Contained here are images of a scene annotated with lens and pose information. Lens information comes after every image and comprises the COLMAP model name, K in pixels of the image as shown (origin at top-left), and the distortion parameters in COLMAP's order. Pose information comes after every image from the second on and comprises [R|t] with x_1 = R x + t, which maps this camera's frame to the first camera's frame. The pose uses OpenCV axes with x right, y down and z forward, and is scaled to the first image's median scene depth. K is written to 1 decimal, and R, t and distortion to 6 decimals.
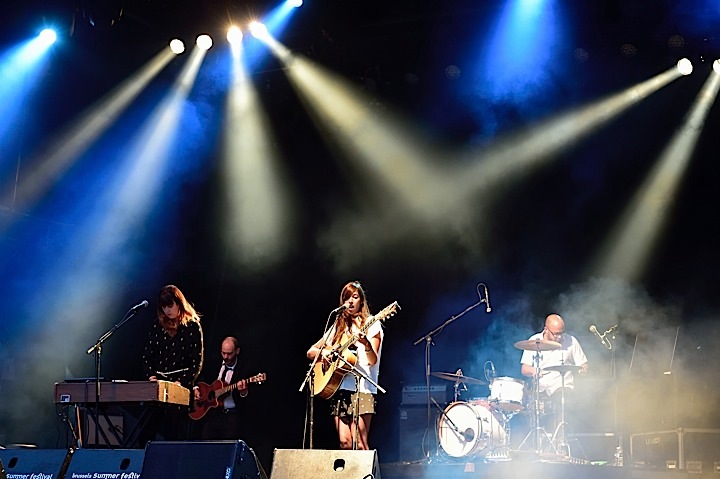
lens RADIAL K [[1413.4, 0, 356.1], [0, 1413.4, 241.5], [0, 0, 1]] dist [-0.072242, 0.000000]
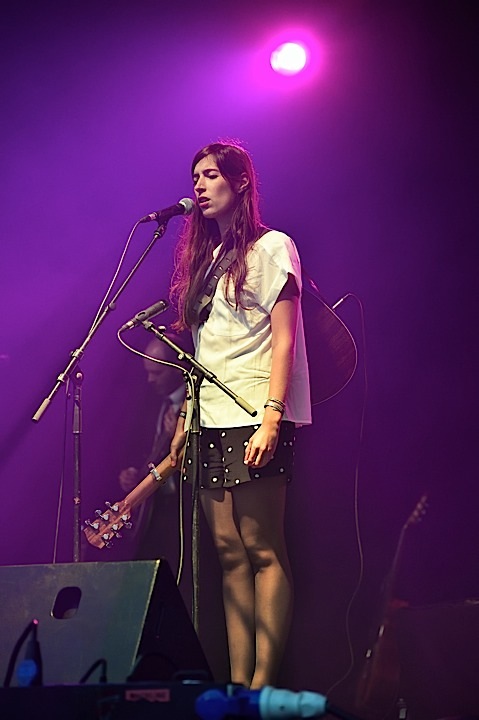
lens RADIAL K [[2735.2, 0, 237.8], [0, 2735.2, 358.9], [0, 0, 1]] dist [0.937555, 0.000000]
pose [[0.975699, -0.053843, -0.212397, 0.144021], [0.065364, 0.996726, 0.047596, 0.045998], [0.209139, -0.060322, 0.976024, 0.219789]]
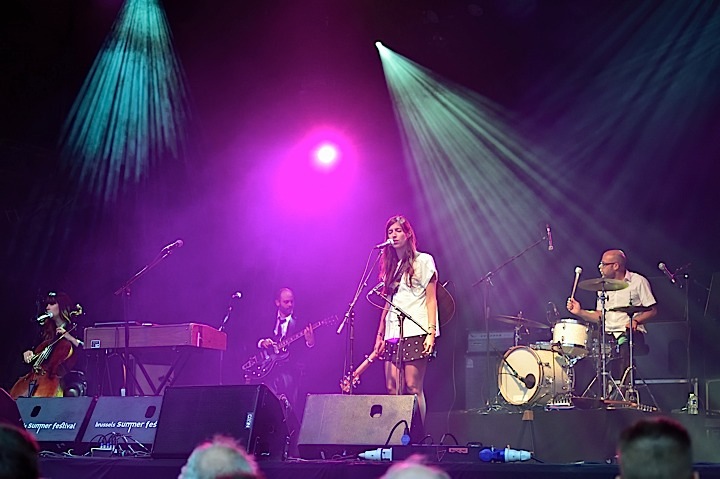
lens RADIAL K [[1413.4, 0, 357.8], [0, 1413.4, 239.1], [0, 0, 1]] dist [-0.072242, 0.000000]
pose [[0.997943, -0.011182, -0.063130, 0.026340], [0.013011, 0.999506, 0.028621, 0.014730], [0.062778, -0.029383, 0.997595, 0.063009]]
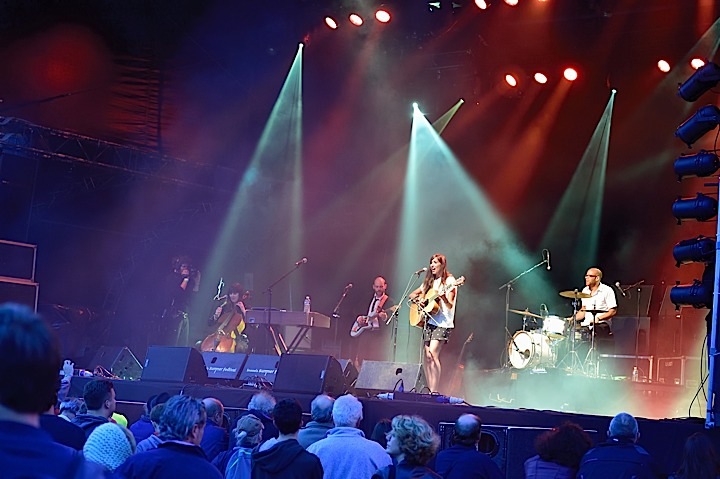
lens RADIAL K [[1442.6, 0, 362.2], [0, 1442.6, 239.5], [0, 0, 1]] dist [-0.114032, 0.000000]
pose [[0.979424, 0.031543, -0.199334, 0.206617], [-0.016279, 0.996840, 0.077754, -0.093919], [0.201157, -0.072909, 0.976842, -0.479003]]
